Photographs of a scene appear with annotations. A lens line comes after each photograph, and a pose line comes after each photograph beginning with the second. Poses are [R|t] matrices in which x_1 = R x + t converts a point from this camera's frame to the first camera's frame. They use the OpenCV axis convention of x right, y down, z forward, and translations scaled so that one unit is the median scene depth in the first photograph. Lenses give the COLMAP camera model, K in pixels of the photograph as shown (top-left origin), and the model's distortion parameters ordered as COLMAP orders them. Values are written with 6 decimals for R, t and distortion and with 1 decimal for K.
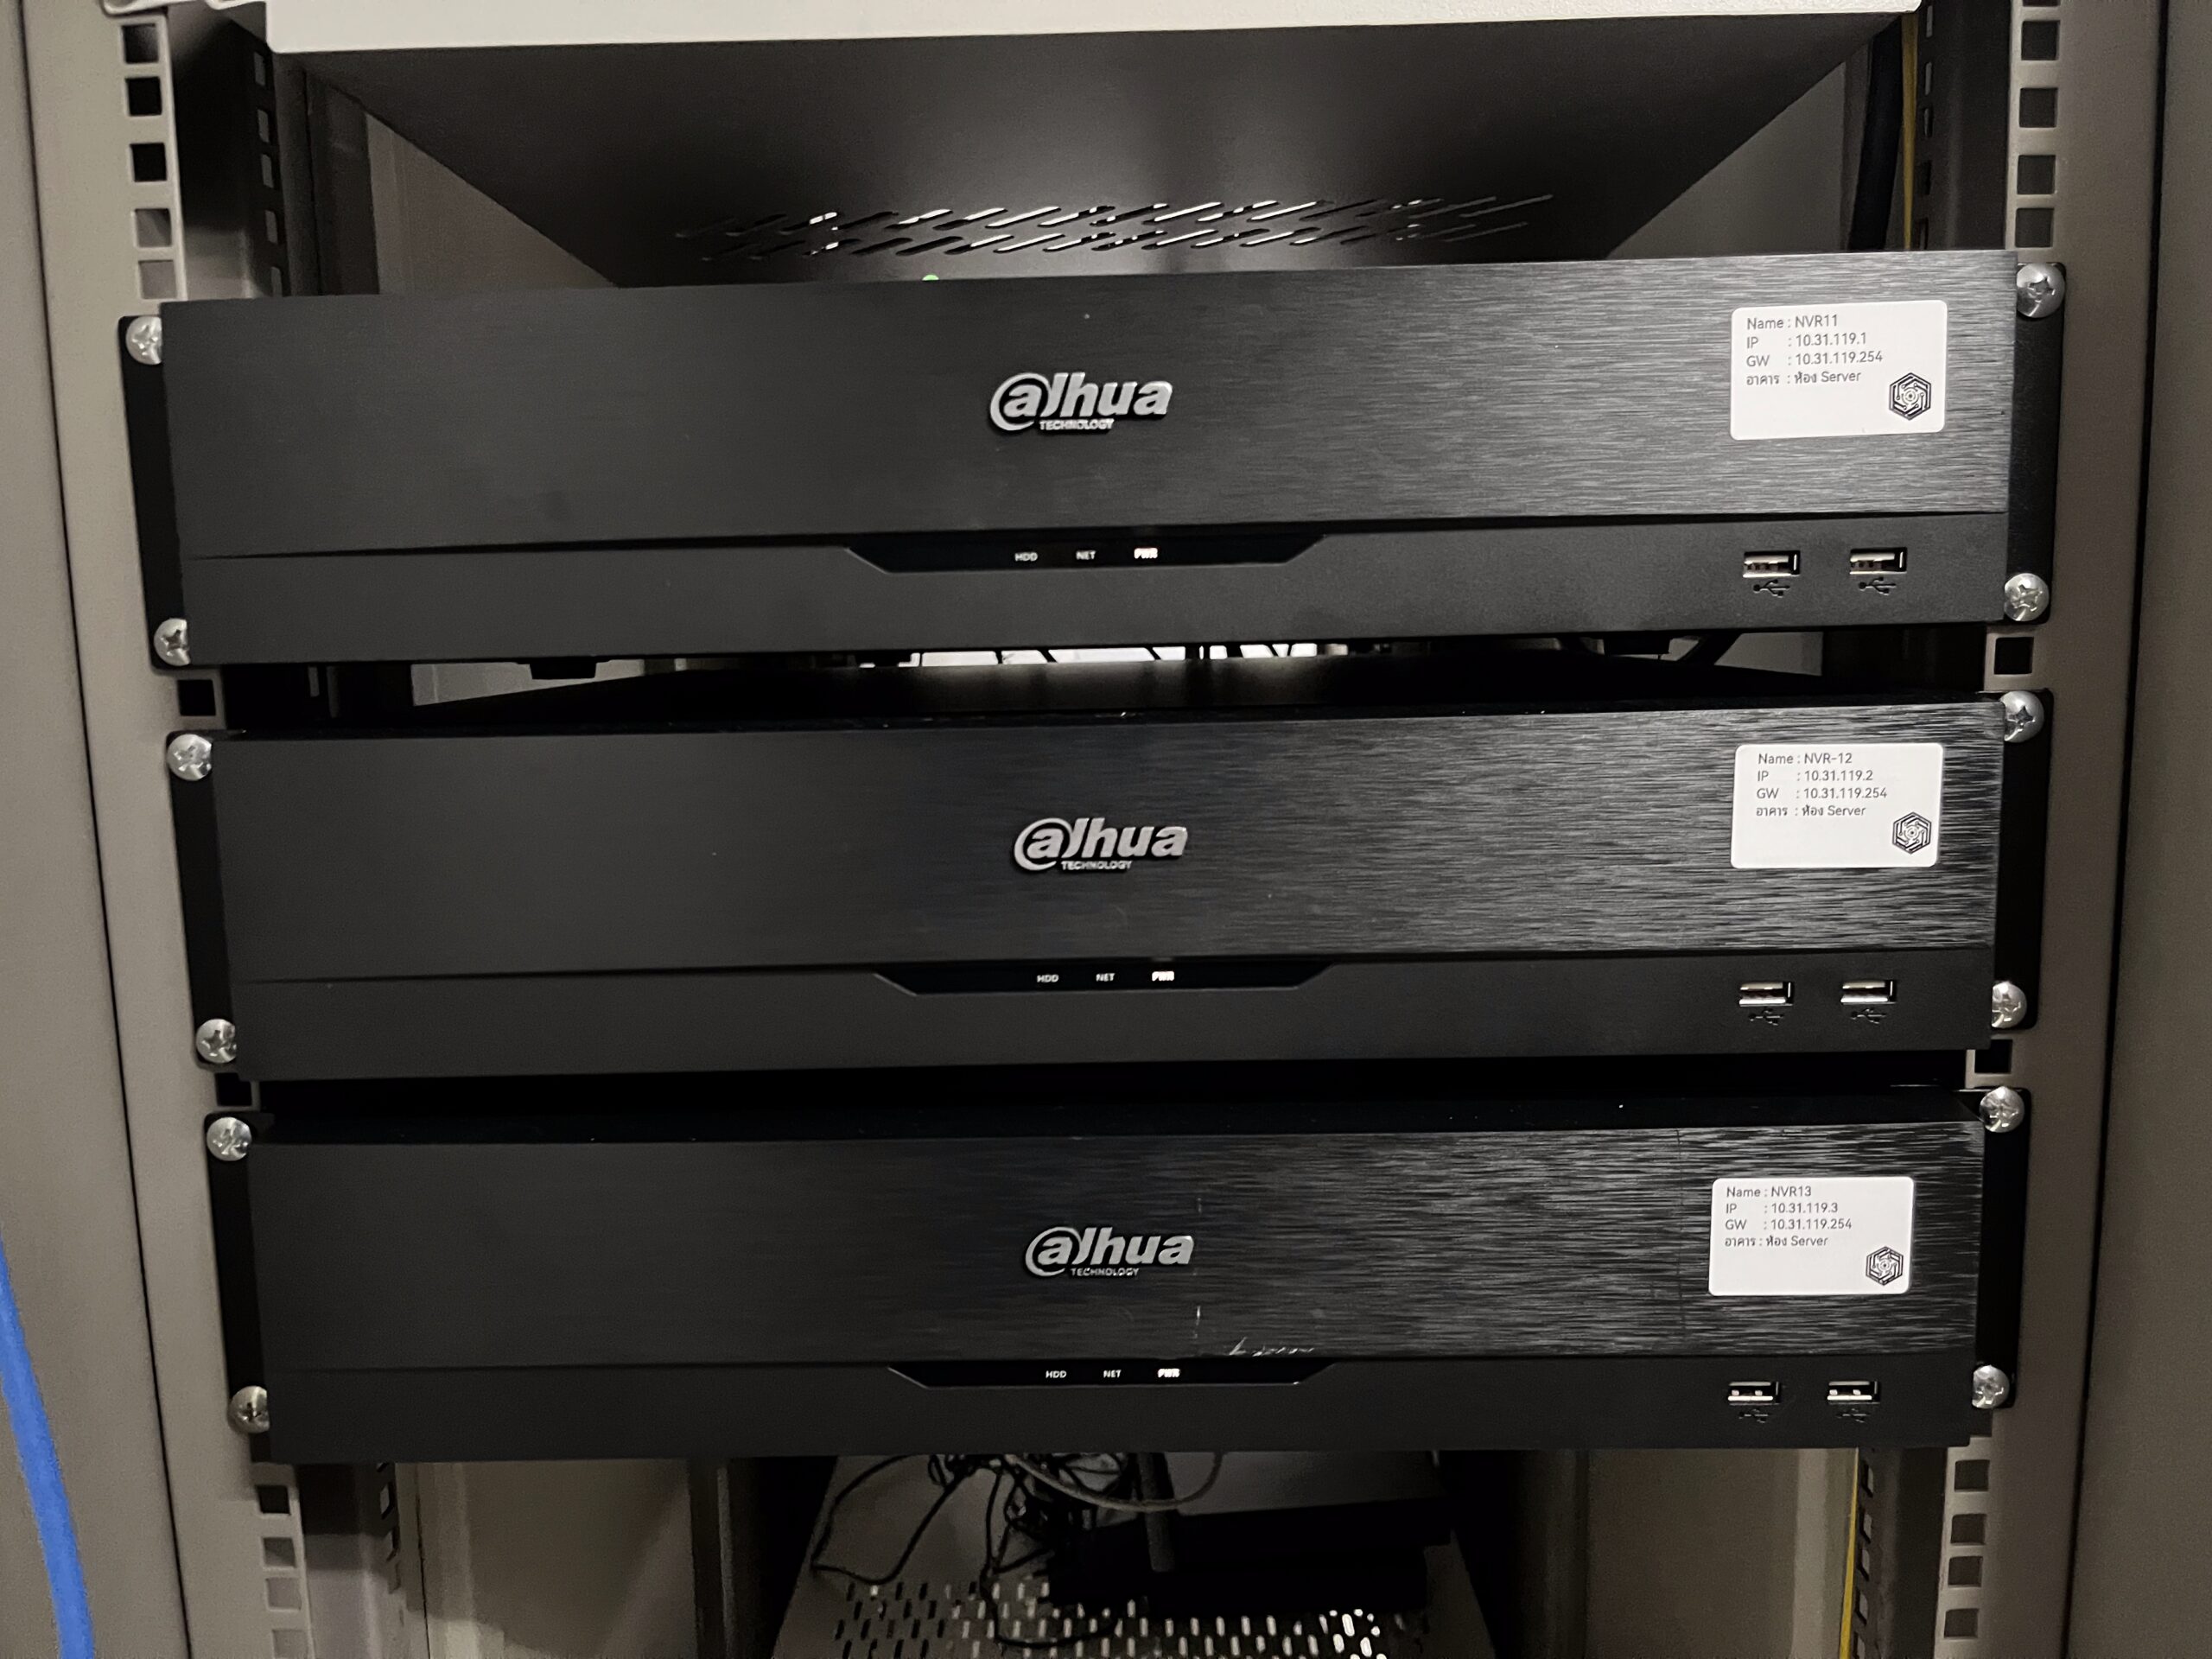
lens RADIAL K [[1695.0, 0, 1100.4], [0, 1695.0, 825.8], [0, 0, 1]] dist [0.052567, -0.076072]
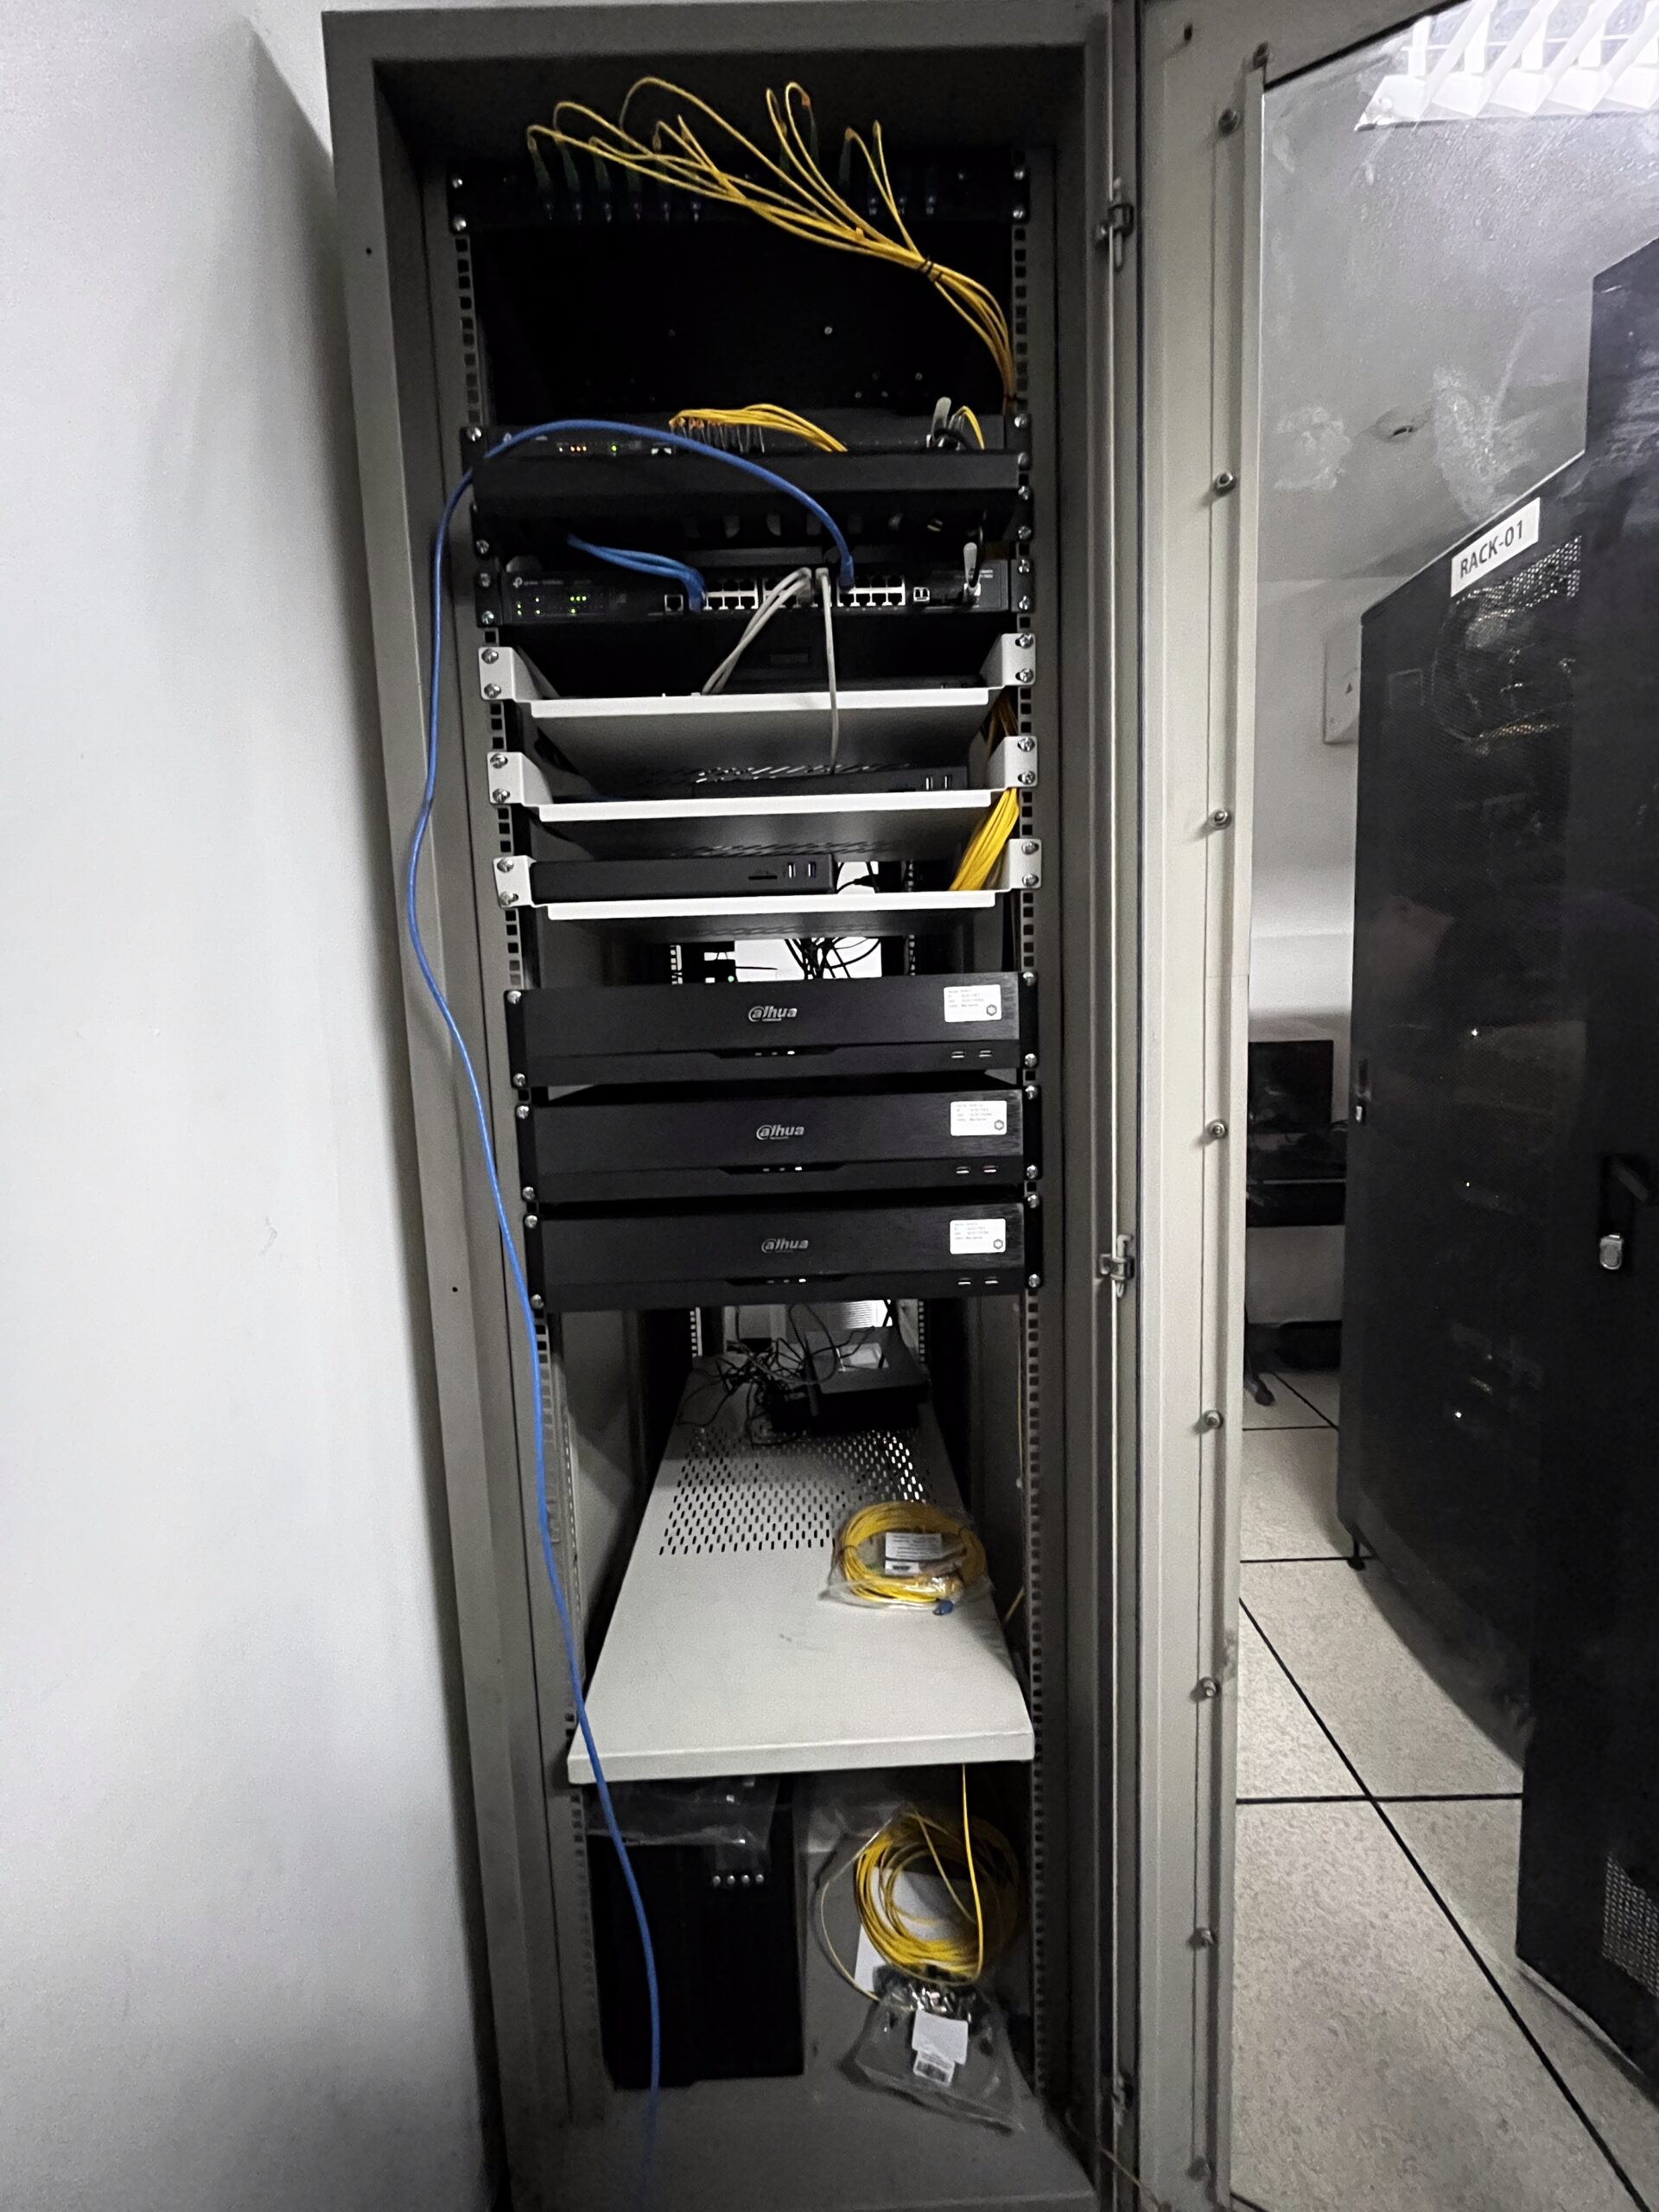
lens RADIAL K [[895.6, 0, 832.1], [0, 895.6, 1097.5], [0, 0, 1]] dist [-0.007035, 0.000621]
pose [[0.999004, -0.017063, 0.041225, 0.032410], [0.018253, 0.999423, -0.028662, -0.006152], [-0.040713, 0.029386, 0.998739, -0.899780]]
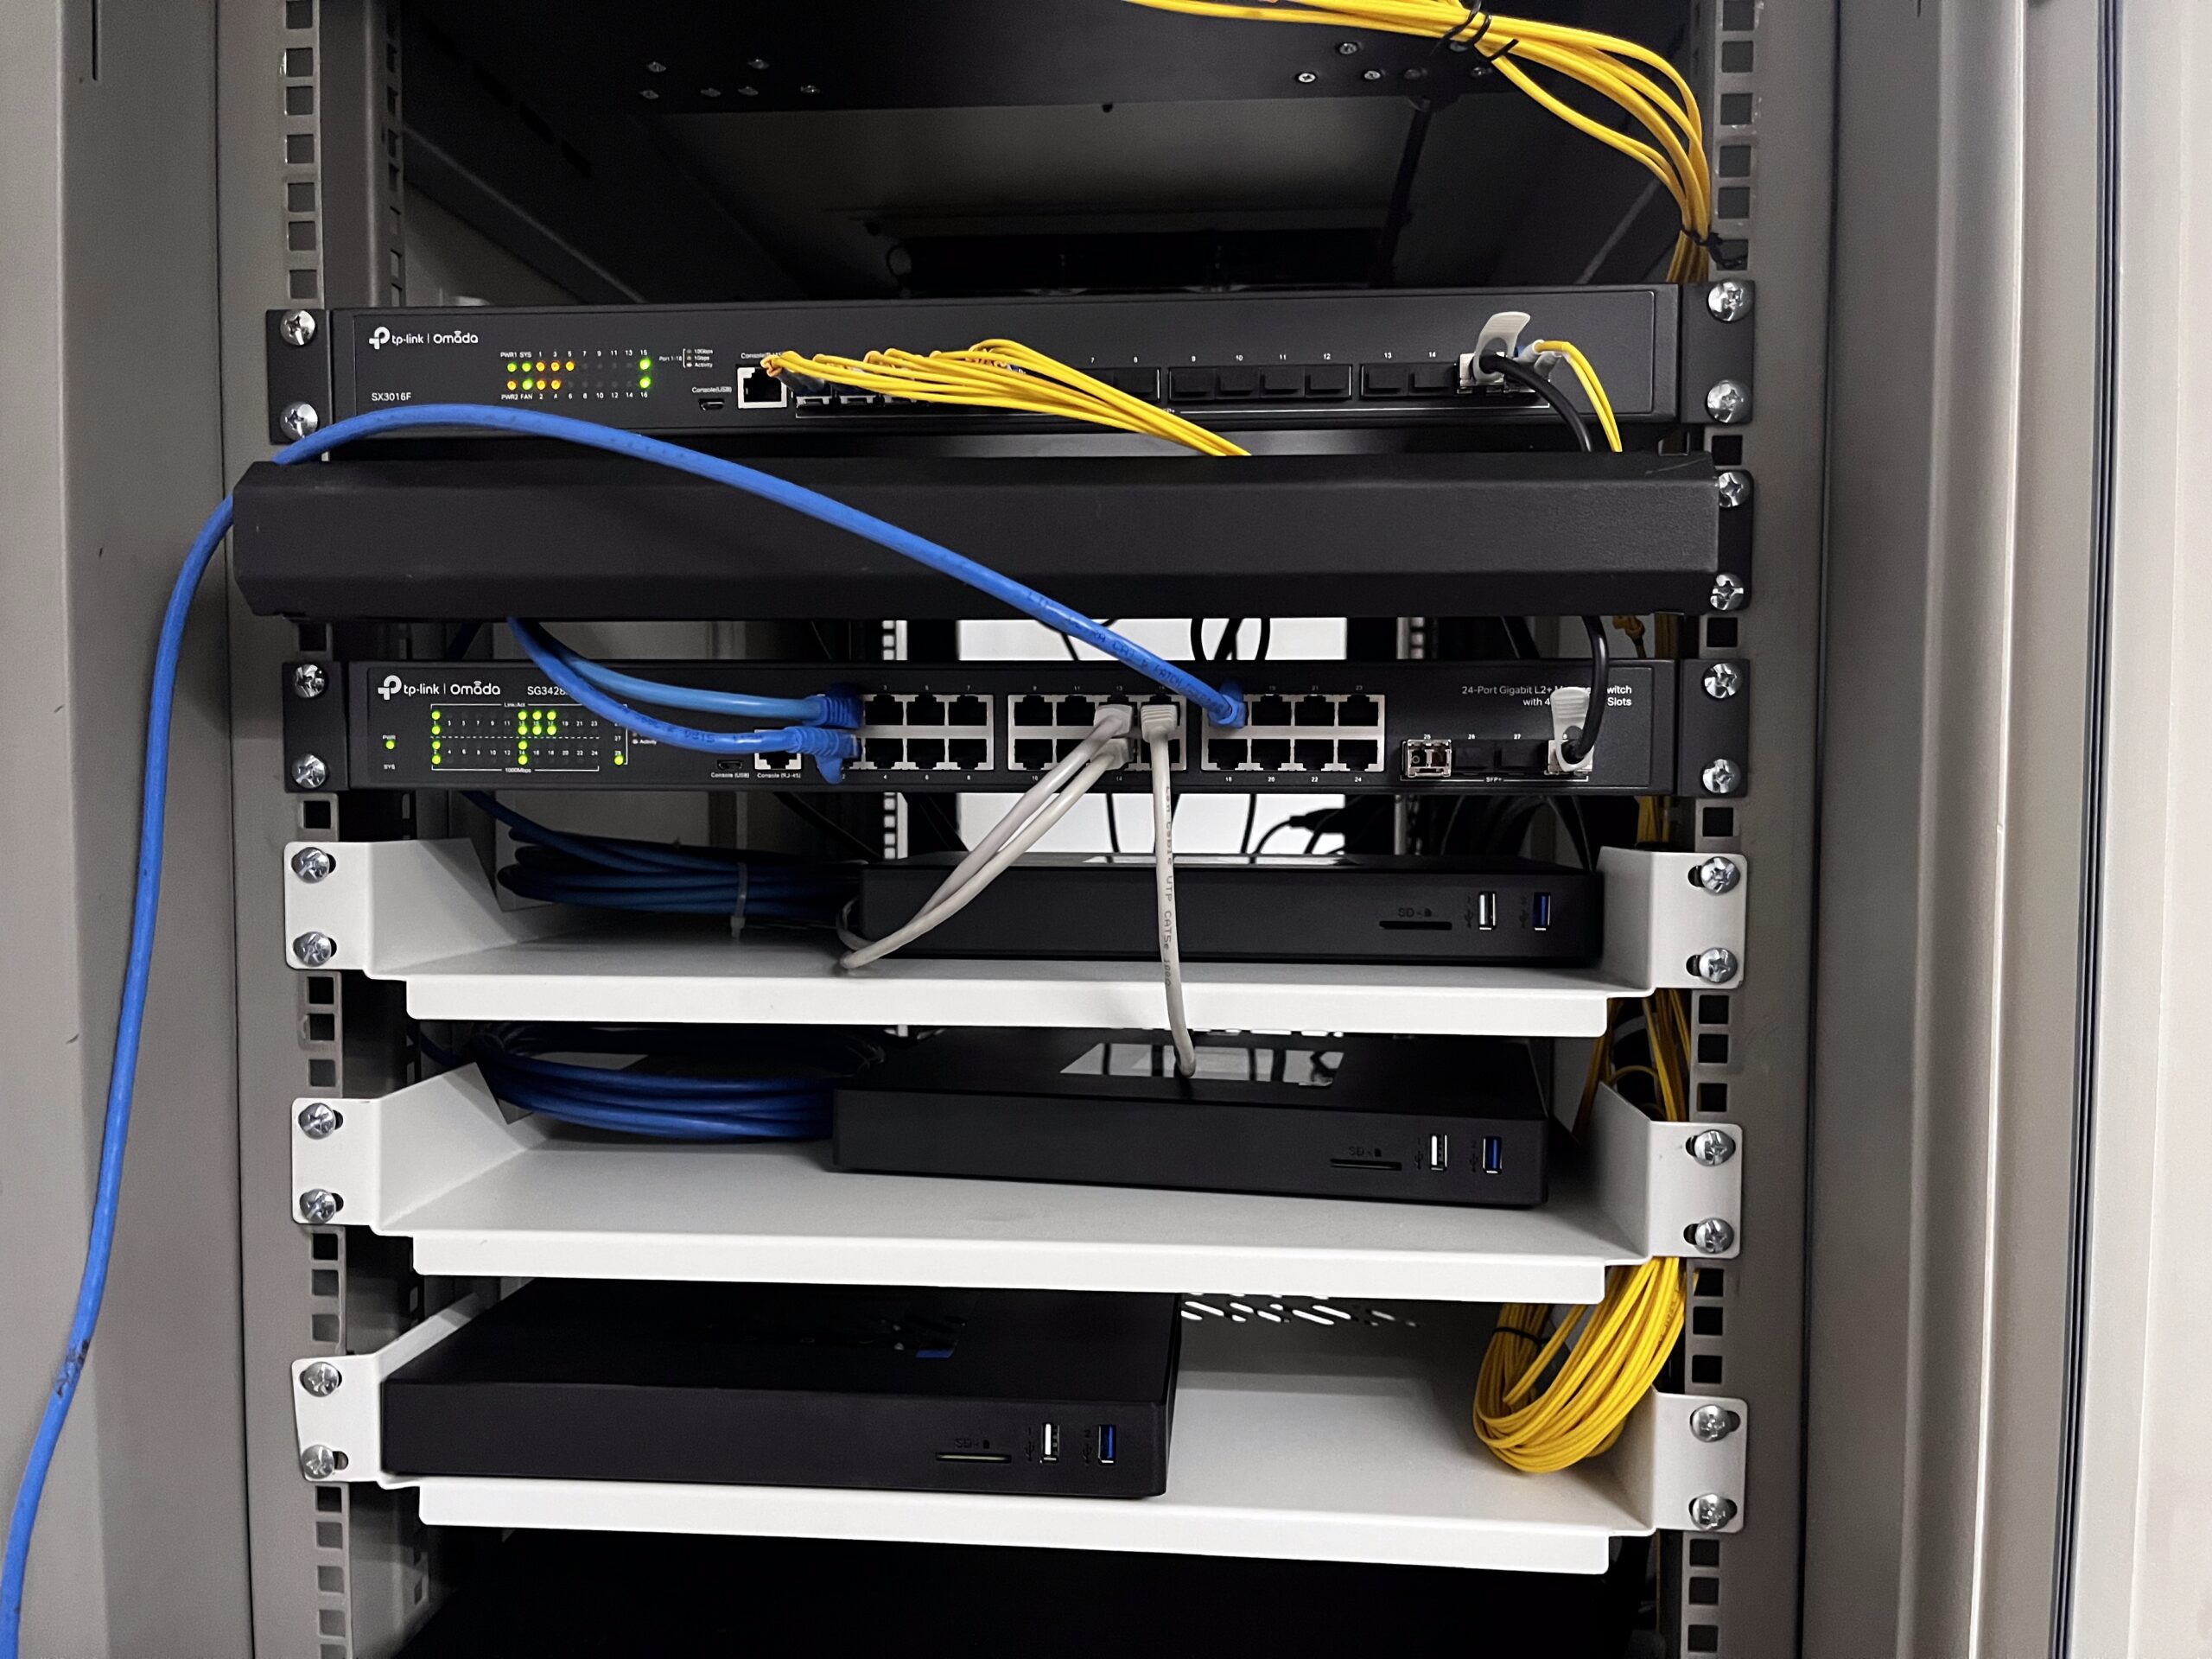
lens RADIAL K [[1695.0, 0, 1095.3], [0, 1695.0, 830.5], [0, 0, 1]] dist [0.052567, -0.076072]
pose [[0.997621, 0.028977, -0.062559, 0.135681], [-0.034349, 0.995653, -0.086572, -0.893606], [0.059779, 0.088515, 0.994279, -0.407192]]
